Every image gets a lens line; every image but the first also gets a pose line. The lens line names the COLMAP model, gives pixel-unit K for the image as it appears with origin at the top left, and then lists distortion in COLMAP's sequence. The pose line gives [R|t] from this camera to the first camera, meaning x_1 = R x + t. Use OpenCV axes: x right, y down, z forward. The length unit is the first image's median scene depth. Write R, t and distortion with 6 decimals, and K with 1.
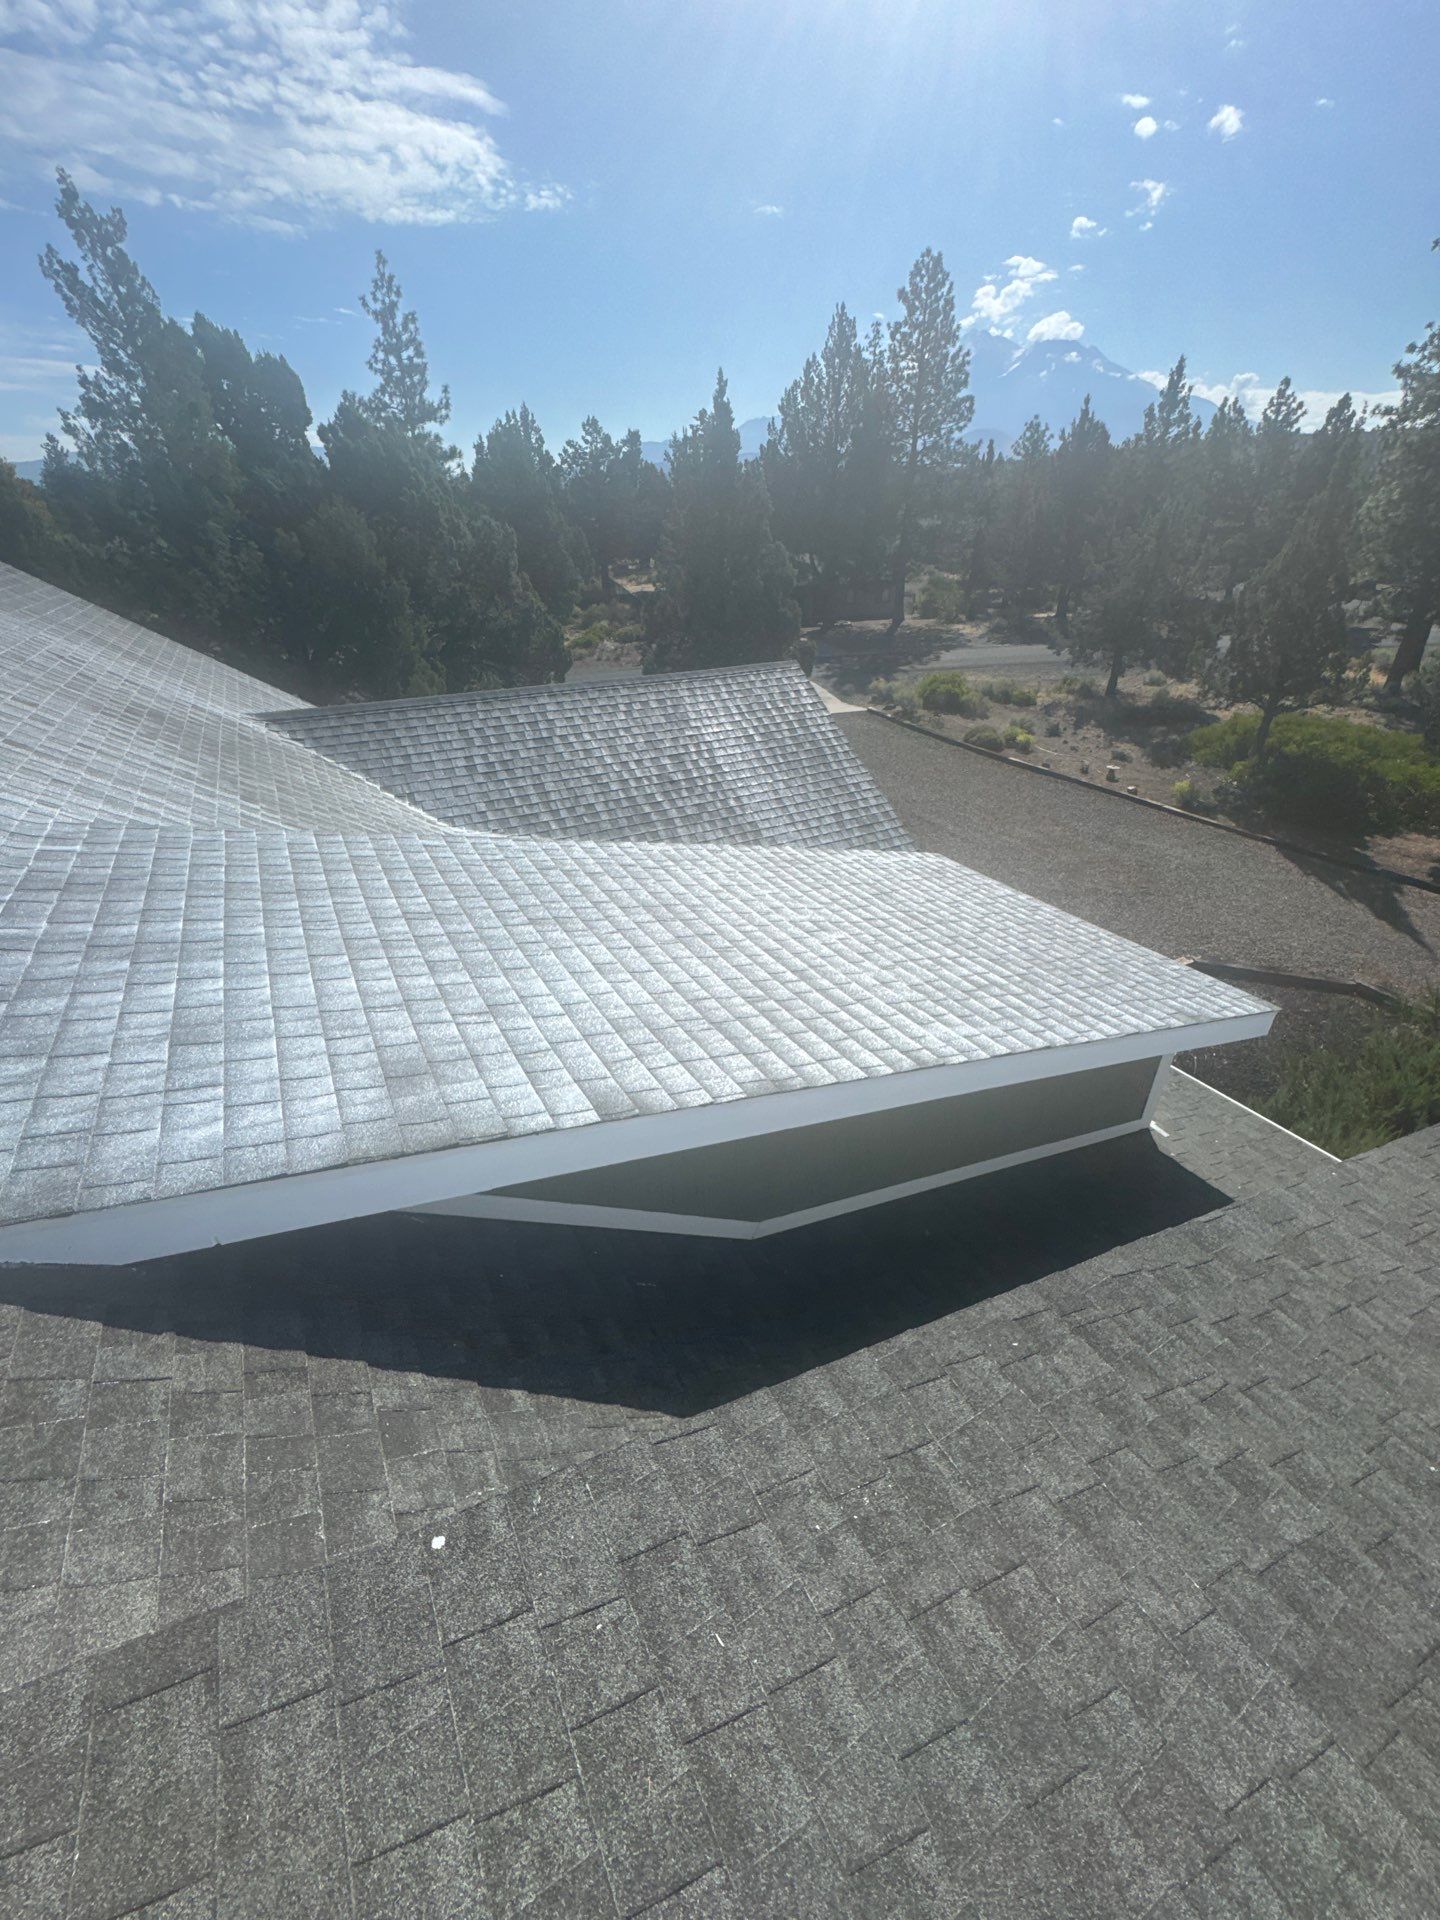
lens RADIAL K [[771.4, 0, 722.7], [0, 771.4, 961.1], [0, 0, 1]] dist [-0.002997, -0.000167]
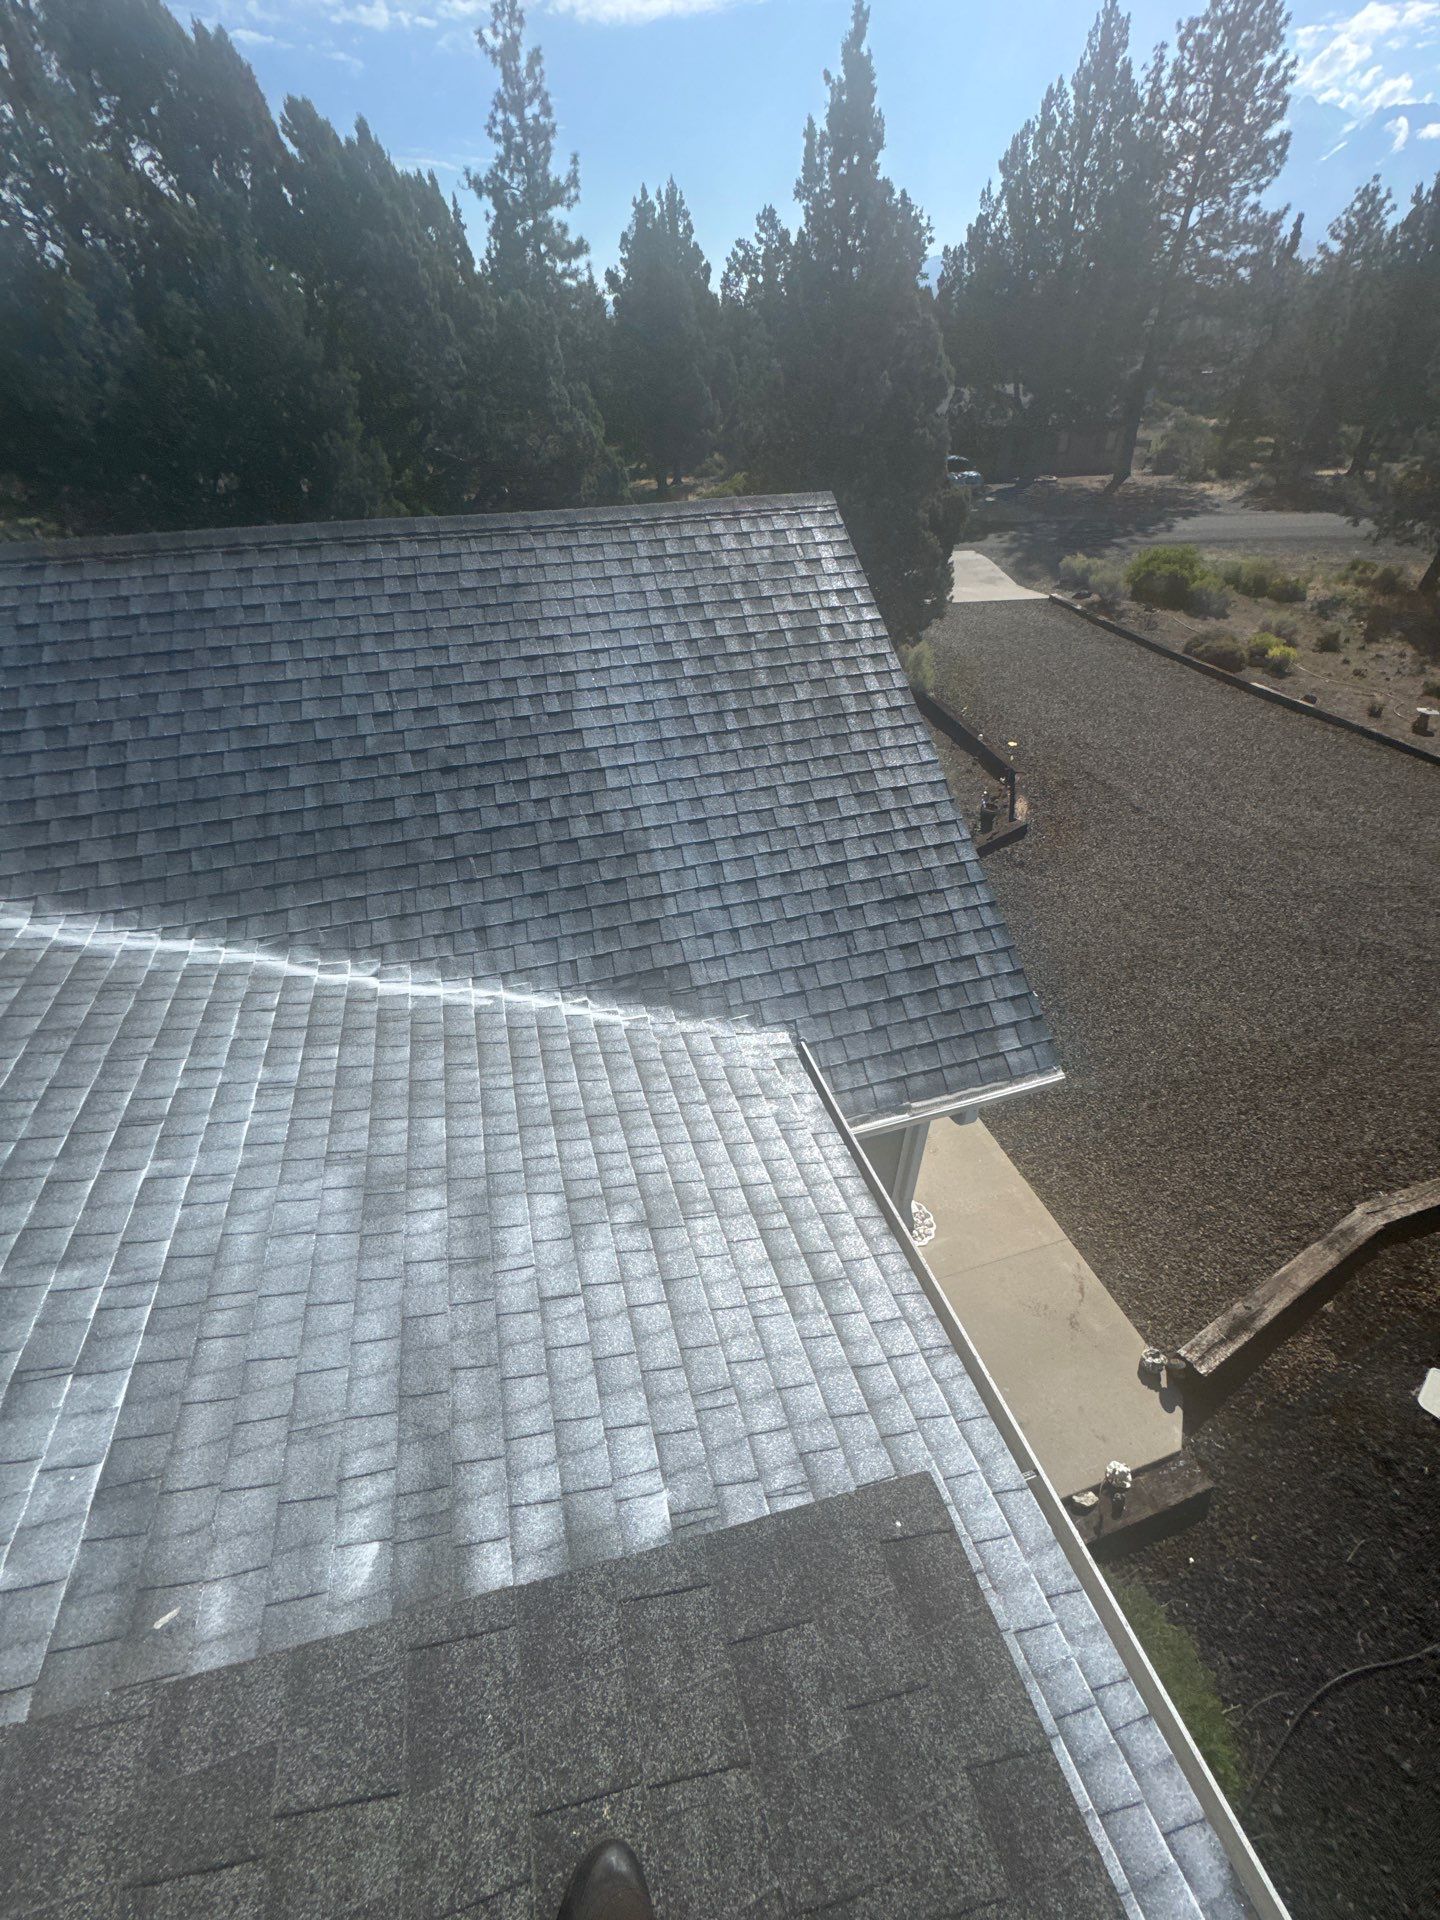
lens RADIAL K [[767.2, 0, 719.7], [0, 767.2, 964.9], [0, 0, 1]] dist [-0.006272, 0.000173]
pose [[0.975852, 0.126818, -0.177848, 0.061383], [-0.099340, 0.982793, 0.155721, -0.071498], [0.194536, -0.134293, 0.971659, 0.204569]]
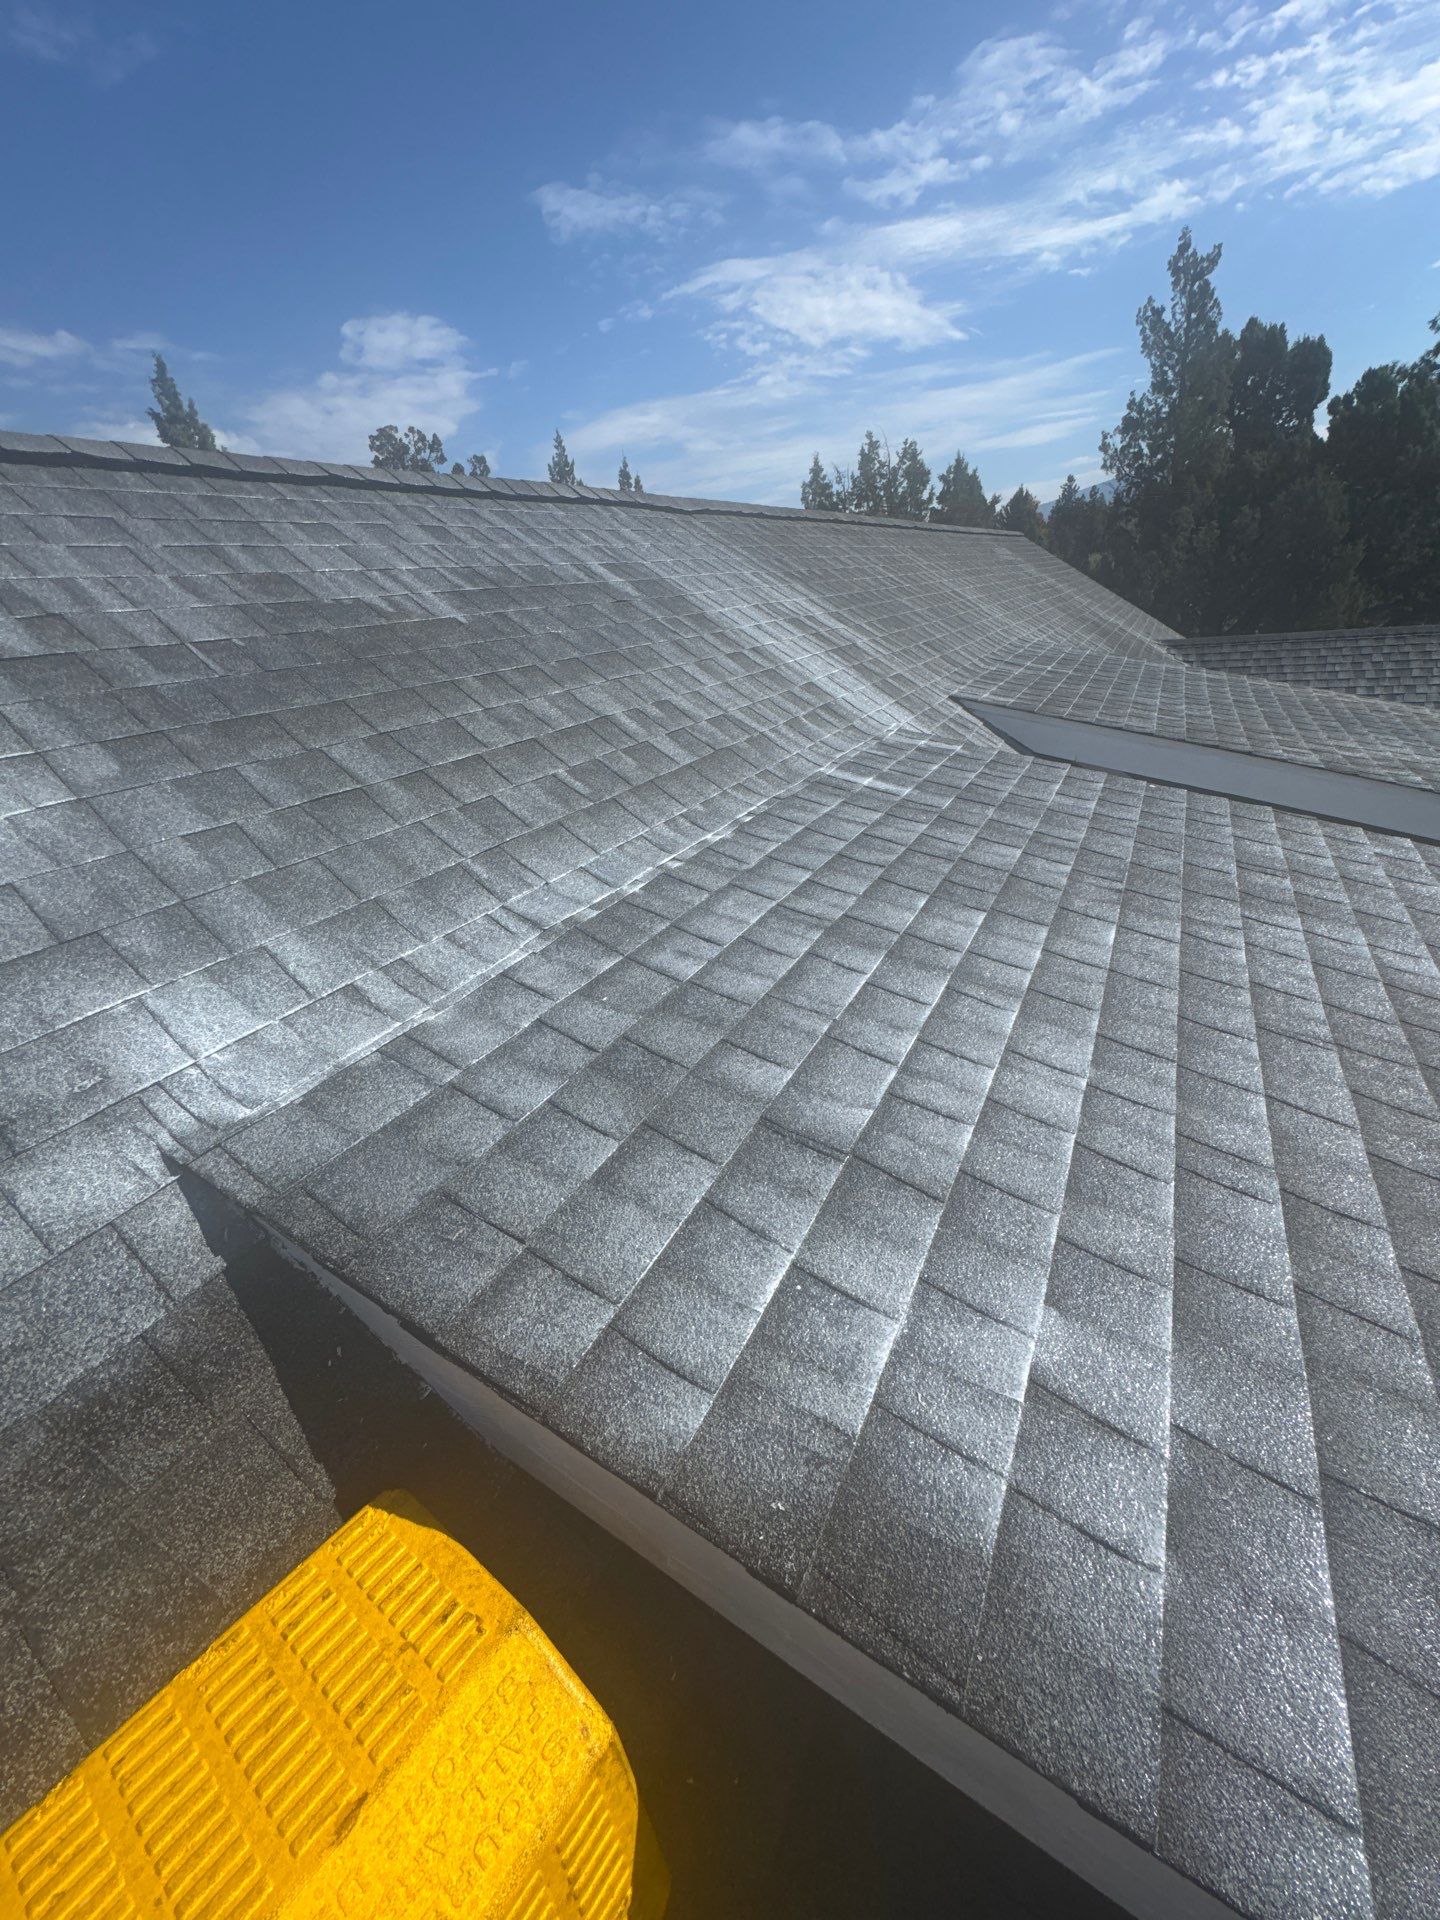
lens RADIAL K [[757.6, 0, 719.4], [0, 757.6, 963.2], [0, 0, 1]] dist [-0.003672, -0.000126]
pose [[0.530532, 0.329519, -0.780995, 0.039540], [-0.332095, 0.928496, 0.166160, 0.058251], [0.779903, 0.171211, 0.602028, -0.057550]]
